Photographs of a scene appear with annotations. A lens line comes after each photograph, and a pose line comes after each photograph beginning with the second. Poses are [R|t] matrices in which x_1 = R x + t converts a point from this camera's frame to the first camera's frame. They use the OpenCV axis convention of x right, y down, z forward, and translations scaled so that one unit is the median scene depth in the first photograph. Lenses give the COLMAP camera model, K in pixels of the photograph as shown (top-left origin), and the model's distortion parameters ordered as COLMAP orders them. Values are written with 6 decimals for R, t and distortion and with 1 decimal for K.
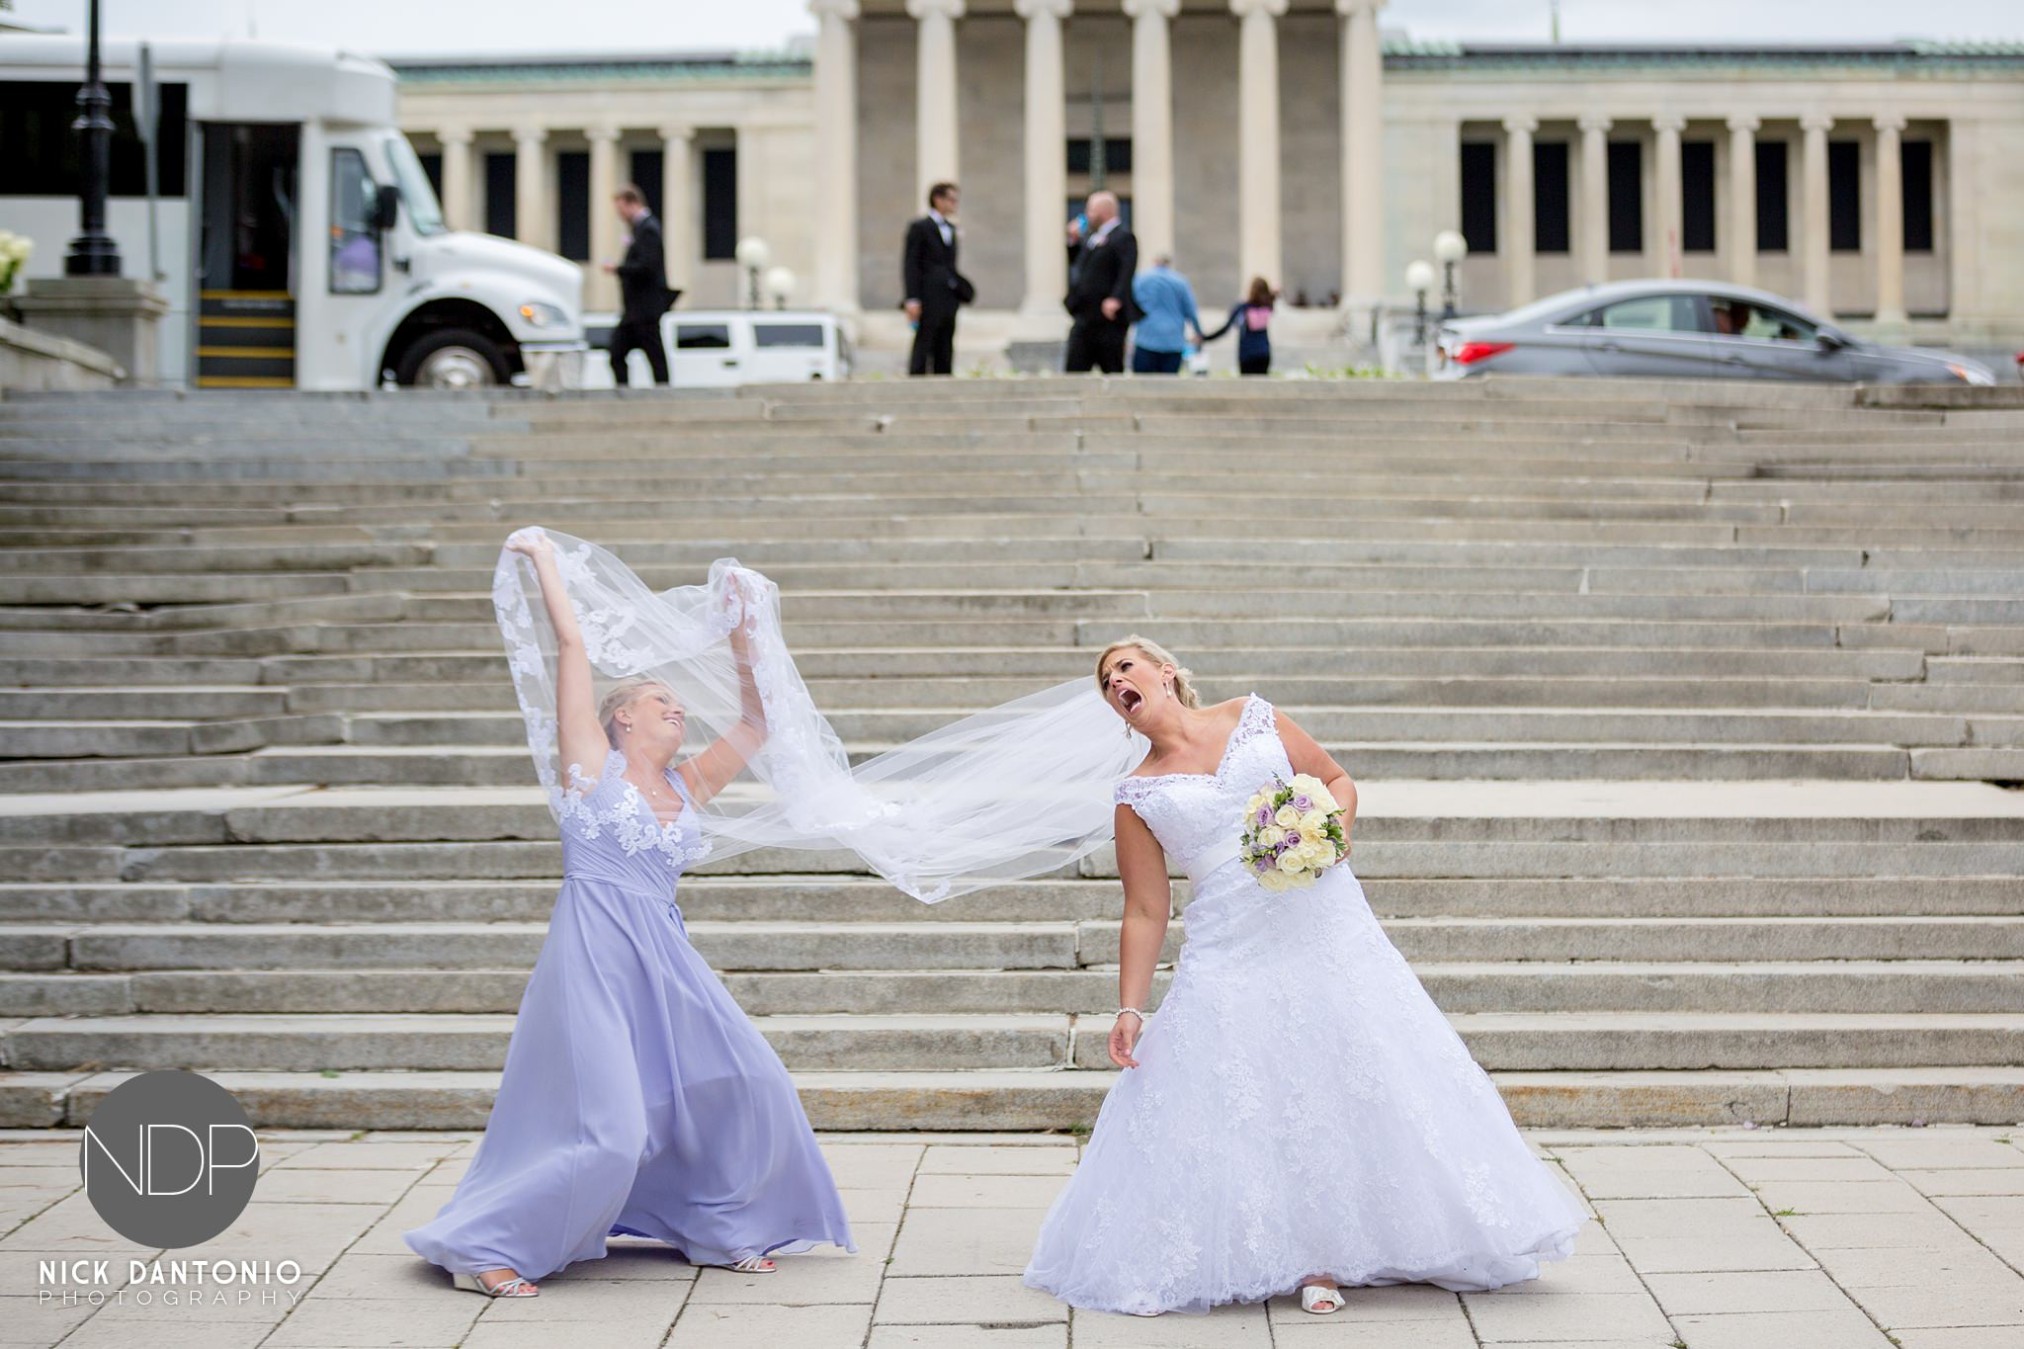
lens RADIAL K [[4604.4, 0, 1012.0], [0, 4604.4, 674.5], [0, 0, 1]] dist [-0.184100, -0.286385]
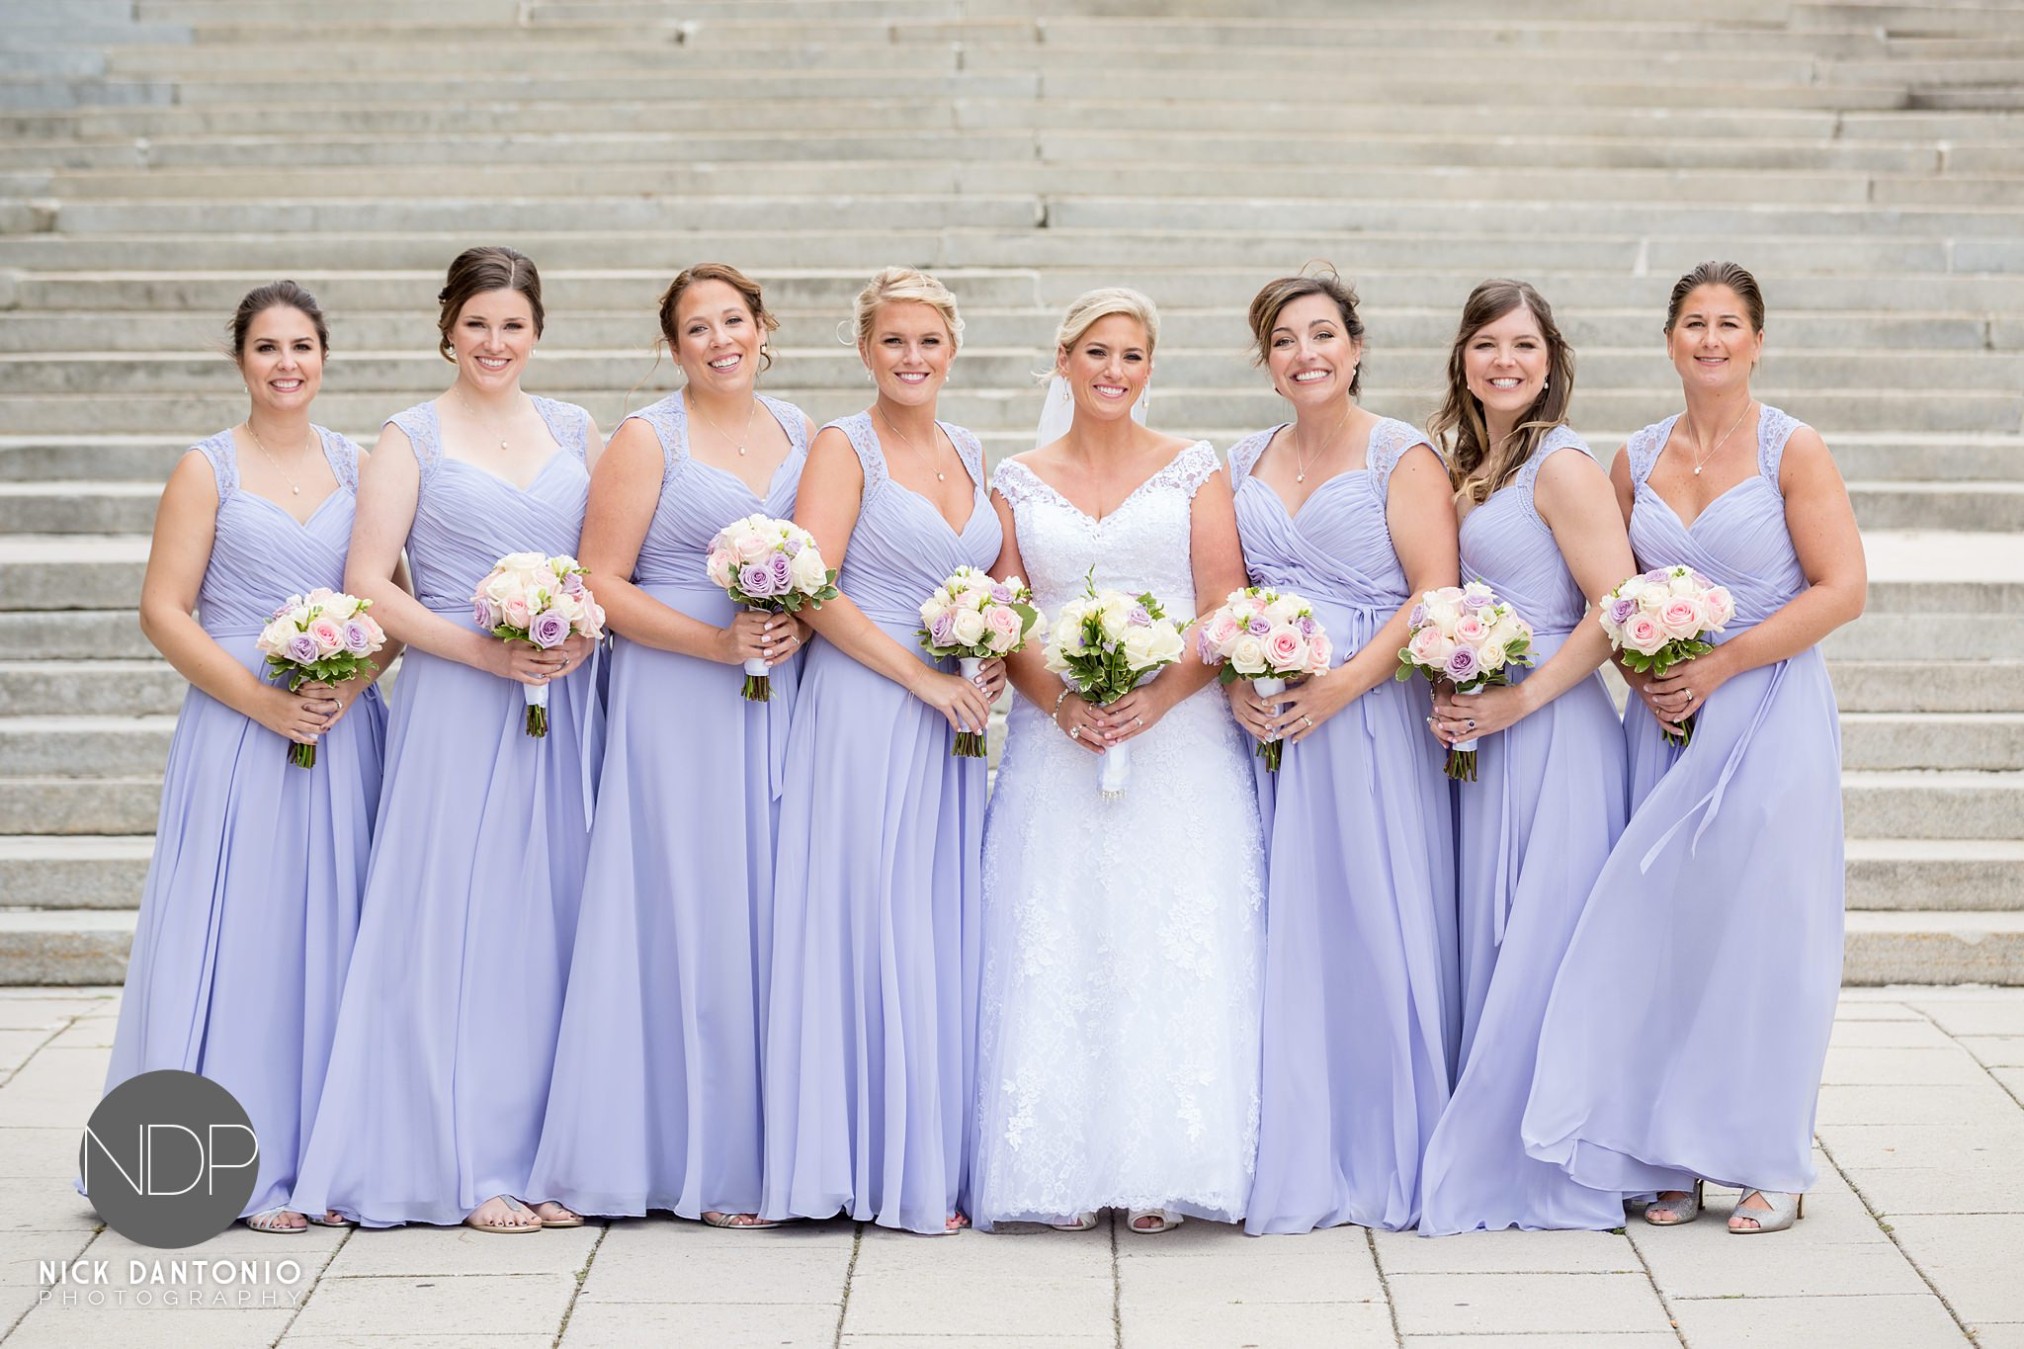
lens RADIAL K [[6966.7, 0, 1012.0], [0, 6966.7, 674.5], [0, 0, 1]] dist [0.117643, -0.725747]
pose [[0.999926, 0.001085, 0.012101, 0.011583], [-0.001610, 0.999056, 0.043412, -0.002223], [-0.012043, -0.043428, 0.998984, -0.107079]]
